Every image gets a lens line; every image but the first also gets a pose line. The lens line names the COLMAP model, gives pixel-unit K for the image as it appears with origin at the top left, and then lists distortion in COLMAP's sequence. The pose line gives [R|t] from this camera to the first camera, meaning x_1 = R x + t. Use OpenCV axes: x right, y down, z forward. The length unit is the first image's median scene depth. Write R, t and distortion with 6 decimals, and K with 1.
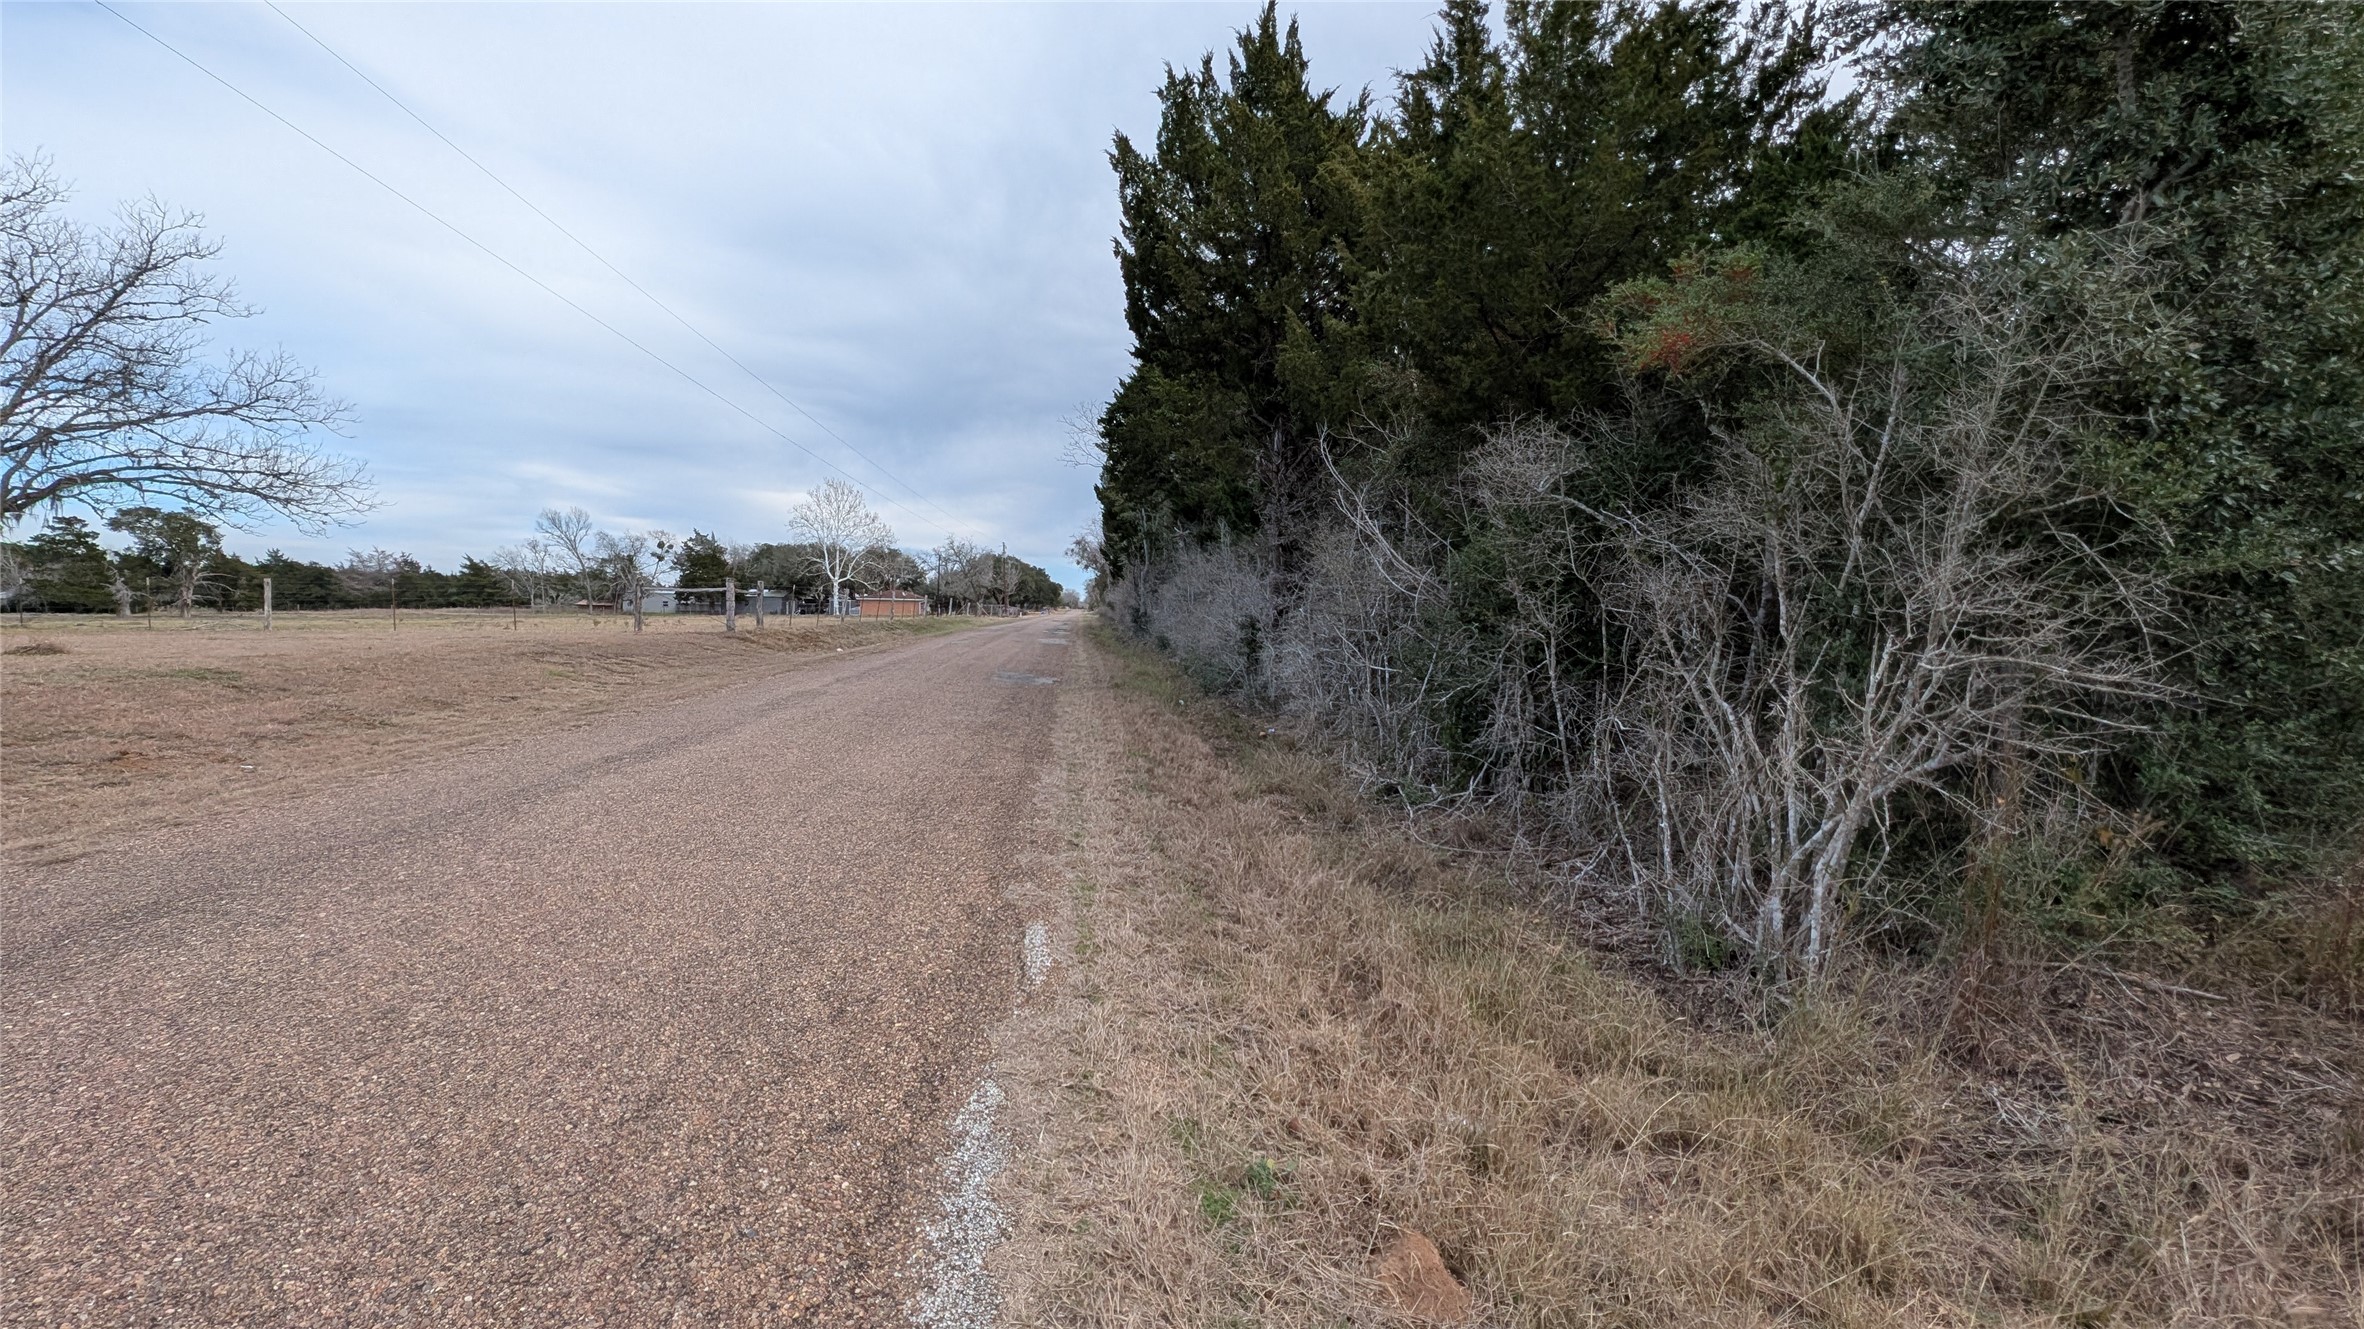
lens RADIAL K [[924.2, 0, 1179.8], [0, 924.2, 660.2], [0, 0, 1]] dist [-0.000928, -0.000107]
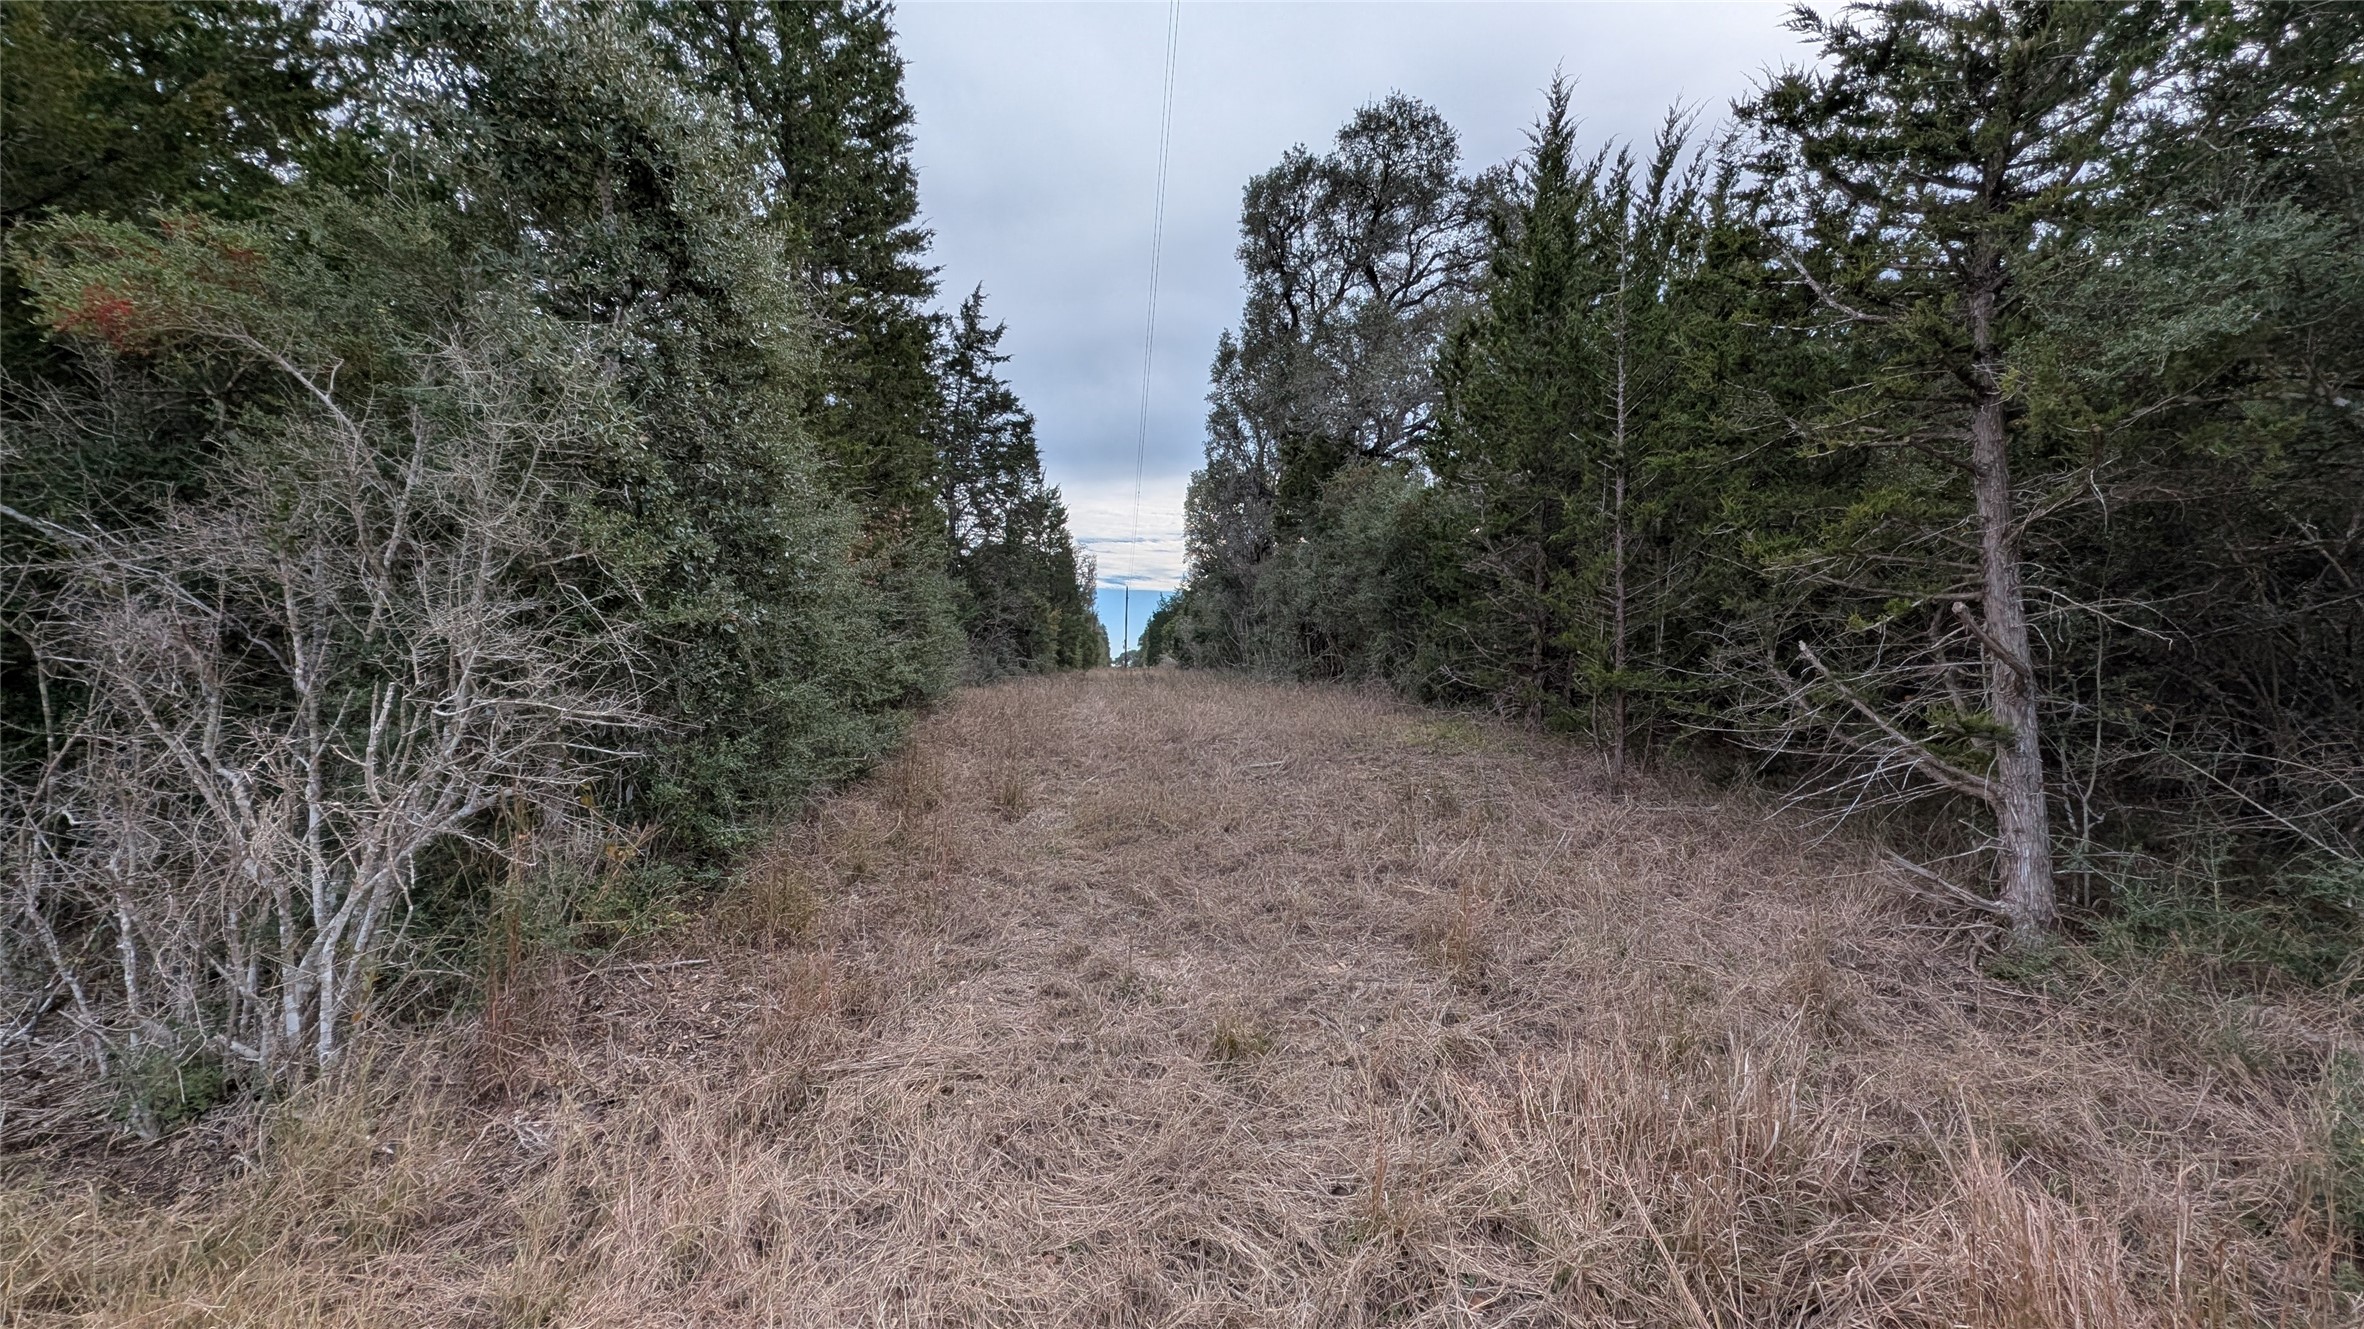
lens RADIAL K [[924.2, 0, 1179.5], [0, 924.2, 661.5], [0, 0, 1]] dist [-0.000928, -0.000107]
pose [[0.400259, -0.015403, 0.916273, 0.226595], [0.058327, 0.998260, -0.008698, 0.006324], [-0.914544, 0.056925, 0.400461, -0.115585]]
